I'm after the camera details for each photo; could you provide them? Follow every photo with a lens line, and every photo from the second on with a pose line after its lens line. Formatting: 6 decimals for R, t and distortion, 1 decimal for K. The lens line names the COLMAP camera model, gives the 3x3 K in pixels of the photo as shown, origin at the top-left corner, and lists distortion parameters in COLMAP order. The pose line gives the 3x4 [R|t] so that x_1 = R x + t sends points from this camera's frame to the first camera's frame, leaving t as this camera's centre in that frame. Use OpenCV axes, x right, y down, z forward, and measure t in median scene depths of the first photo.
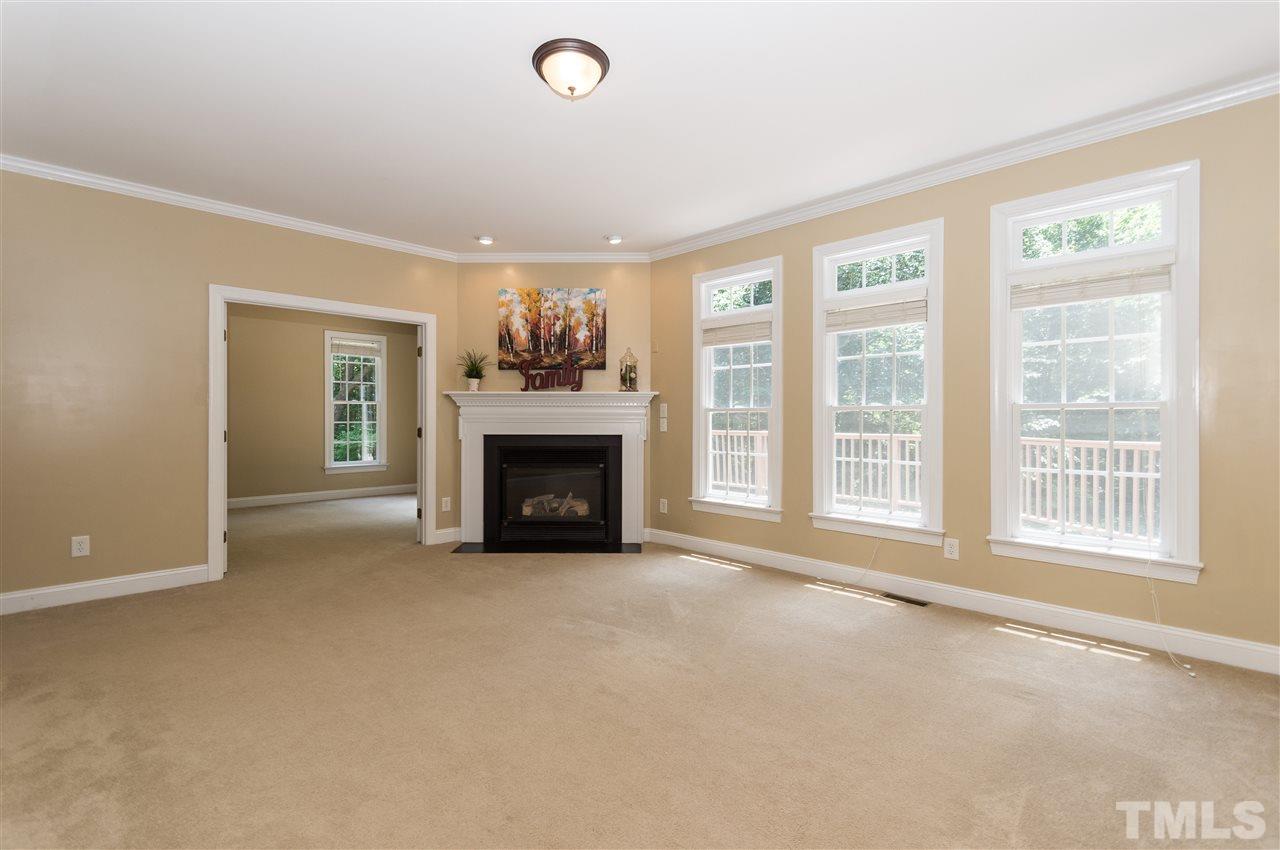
lens RADIAL K [[600.9, 0, 641.0], [0, 600.9, 412.2], [0, 0, 1]] dist [0.001841, -0.013998]
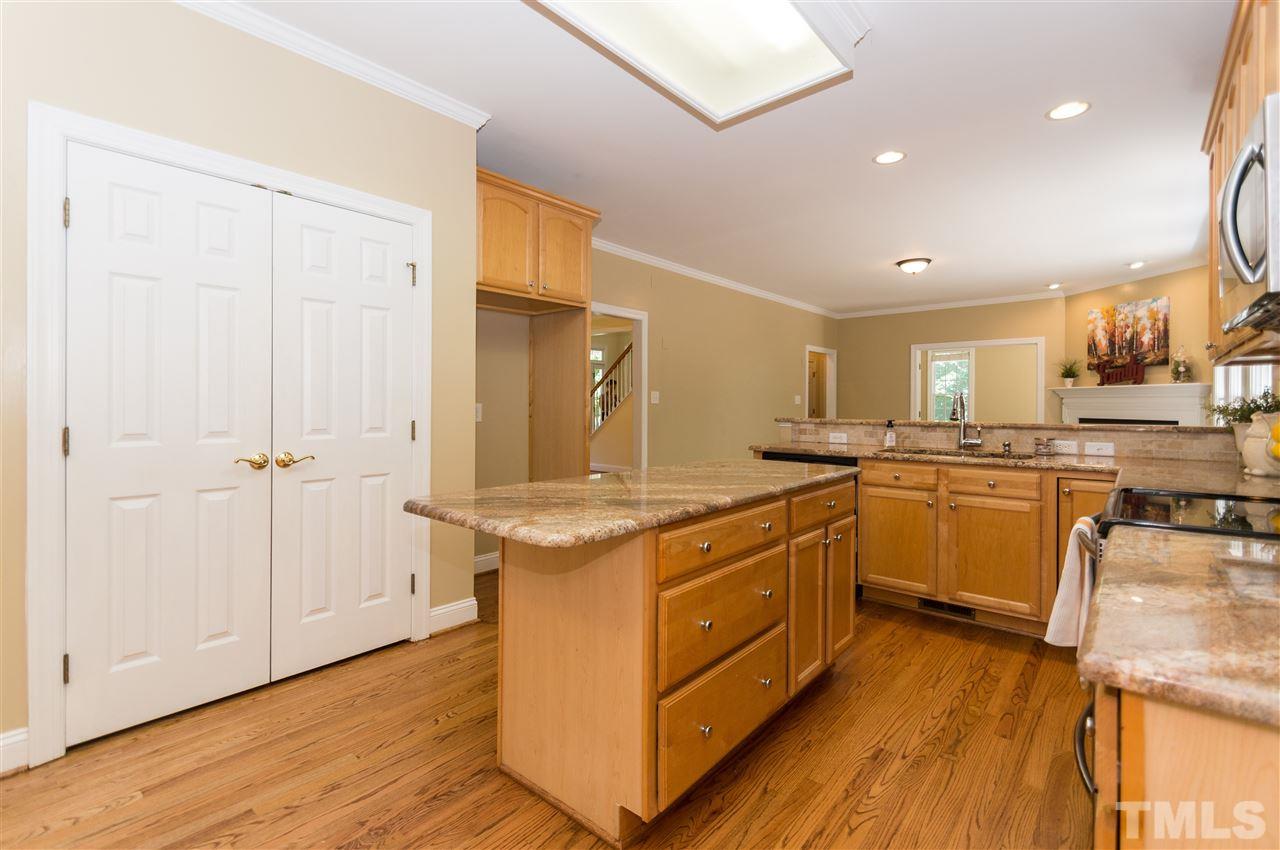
lens RADIAL K [[600.9, 0, 641.0], [0, 600.9, 412.2], [0, 0, 1]] dist [0.001841, -0.013998]
pose [[0.143008, 0.006833, -0.989698, 0.958374], [0.013319, 0.999872, 0.008828, -0.001830], [0.989632, -0.014444, 0.142898, -0.193563]]
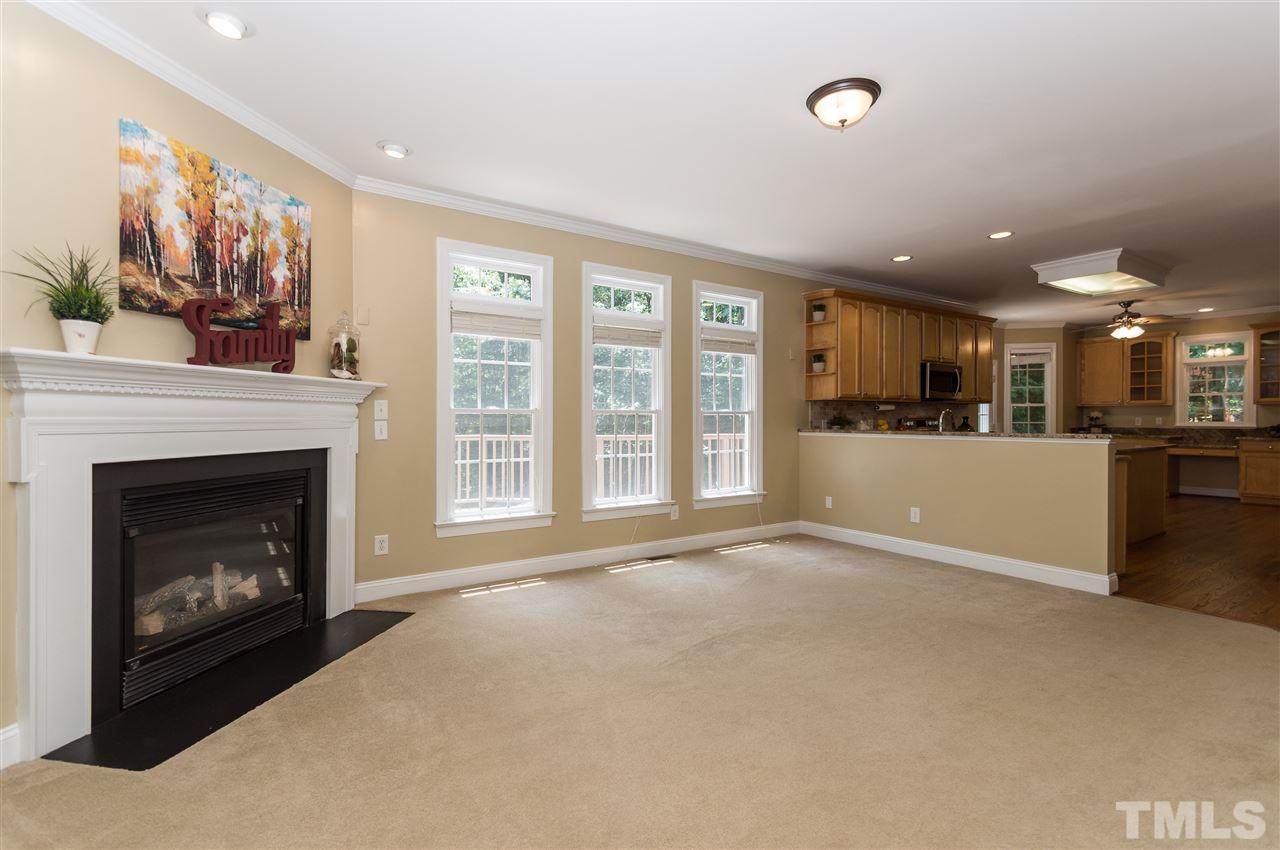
lens RADIAL K [[568.5, 0, 640.0], [0, 568.5, 425.0], [0, 0, 1]] dist [-0.034422, 0.000159]
pose [[0.182187, -0.011616, 0.983195, -0.552933], [-0.010081, 0.999856, 0.013681, 0.002366], [-0.983212, -0.012404, 0.182044, 0.572038]]
